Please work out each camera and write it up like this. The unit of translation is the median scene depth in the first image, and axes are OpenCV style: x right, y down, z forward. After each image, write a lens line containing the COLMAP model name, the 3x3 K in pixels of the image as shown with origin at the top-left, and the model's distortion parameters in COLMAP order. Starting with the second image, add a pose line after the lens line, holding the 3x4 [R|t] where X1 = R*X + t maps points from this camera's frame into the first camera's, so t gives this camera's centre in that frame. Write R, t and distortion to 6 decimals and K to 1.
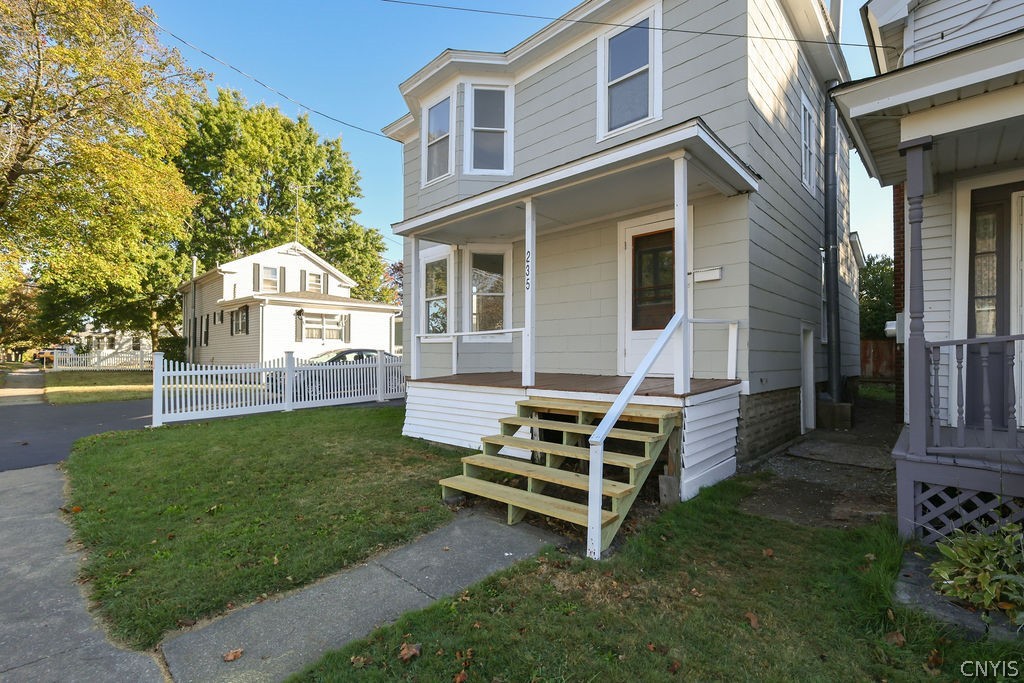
lens RADIAL K [[463.5, 0, 503.4], [0, 463.5, 356.4], [0, 0, 1]] dist [-0.012072, 0.002453]
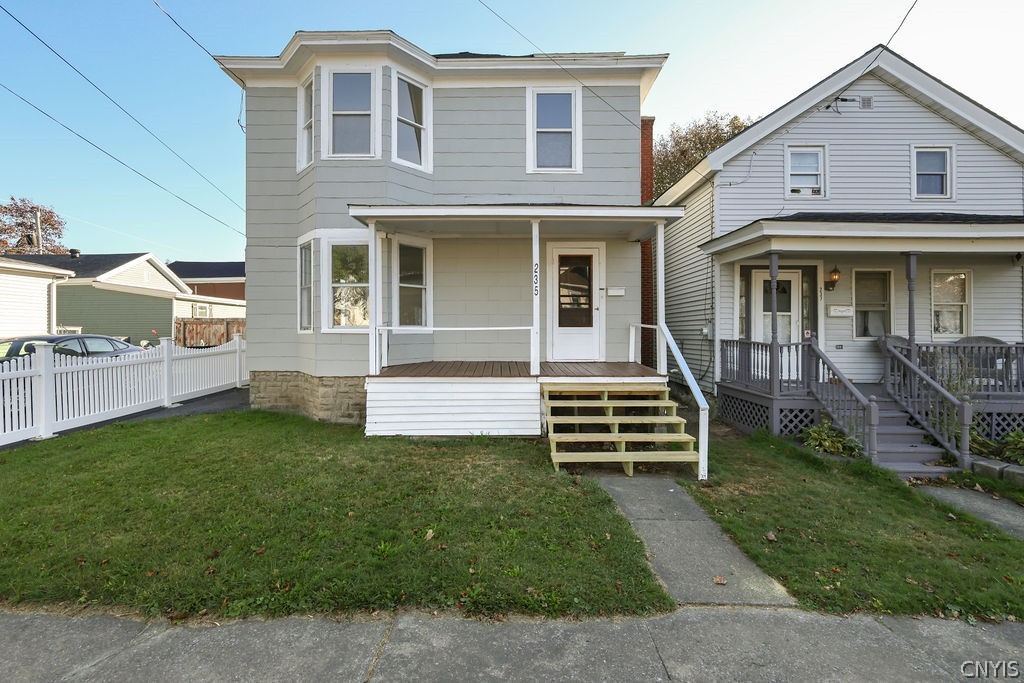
lens RADIAL K [[463.5, 0, 509.0], [0, 463.5, 334.0], [0, 0, 1]] dist [-0.012072, 0.002453]
pose [[0.723514, 0.000115, 0.690309, -0.824170], [-0.001591, 0.999998, 0.001500, -0.043866], [-0.690308, -0.002183, 0.723513, 0.171502]]
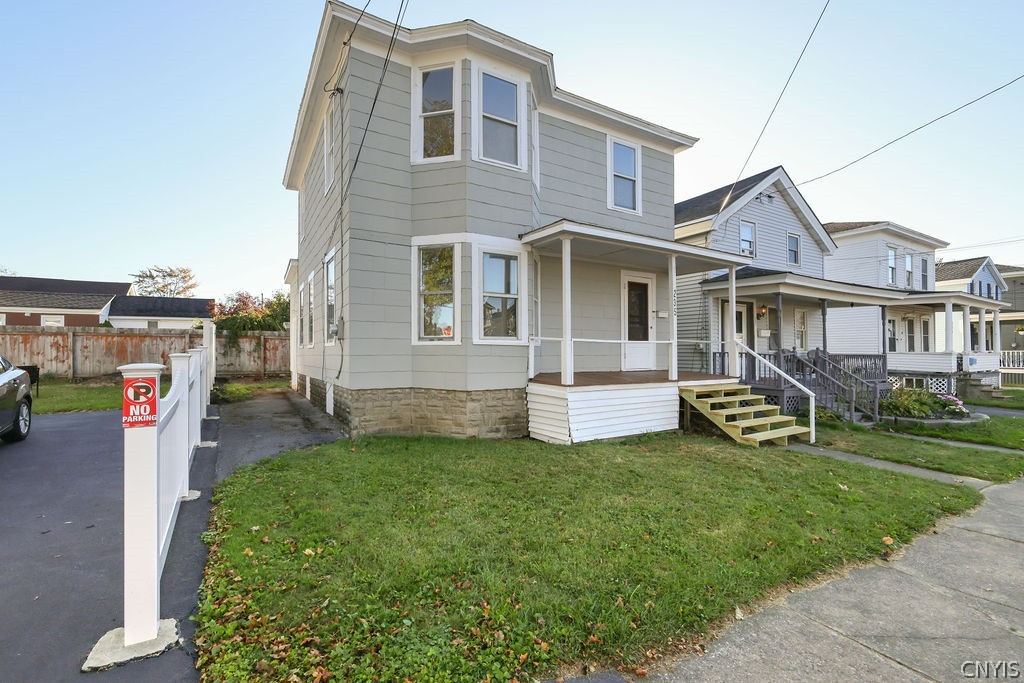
lens RADIAL K [[463.5, 0, 505.8], [0, 463.5, 348.4], [0, 0, 1]] dist [-0.012072, 0.002453]
pose [[0.246336, 0.006833, 0.969160, -1.515724], [-0.004156, 0.999973, -0.005994, -0.025599], [-0.969176, -0.002551, 0.246358, 1.151497]]
